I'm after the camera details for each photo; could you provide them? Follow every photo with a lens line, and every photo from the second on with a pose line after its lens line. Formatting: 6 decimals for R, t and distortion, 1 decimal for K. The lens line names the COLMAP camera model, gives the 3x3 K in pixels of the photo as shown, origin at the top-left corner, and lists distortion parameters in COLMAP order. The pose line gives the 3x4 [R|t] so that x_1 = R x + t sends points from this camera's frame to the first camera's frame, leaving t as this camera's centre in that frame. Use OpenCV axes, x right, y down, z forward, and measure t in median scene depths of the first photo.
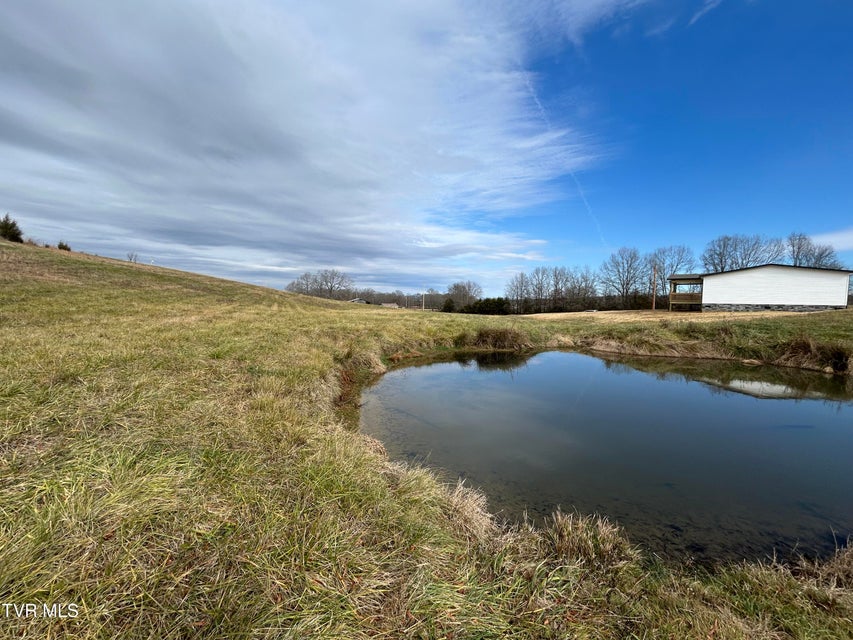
lens RADIAL K [[343.8, 0, 430.7], [0, 343.8, 321.6], [0, 0, 1]] dist [-0.000450, 0.000088]
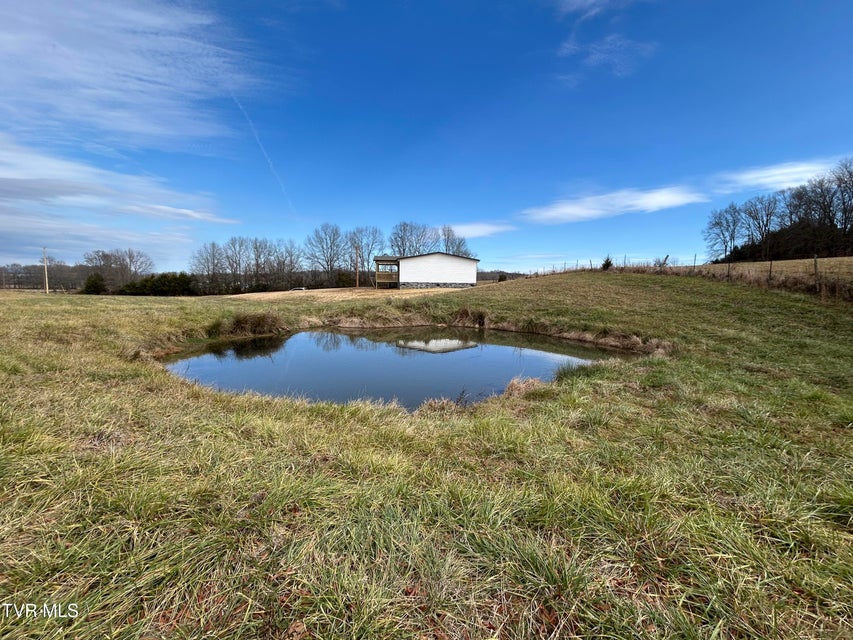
lens RADIAL K [[391.2, 0, 430.8], [0, 391.2, 339.8], [0, 0, 1]] dist [0.003035, 0.000062]
pose [[0.710179, -0.110444, 0.695304, -0.110089], [0.039750, 0.992333, 0.117025, -0.008019], [-0.702898, -0.055471, 0.709124, -0.062401]]
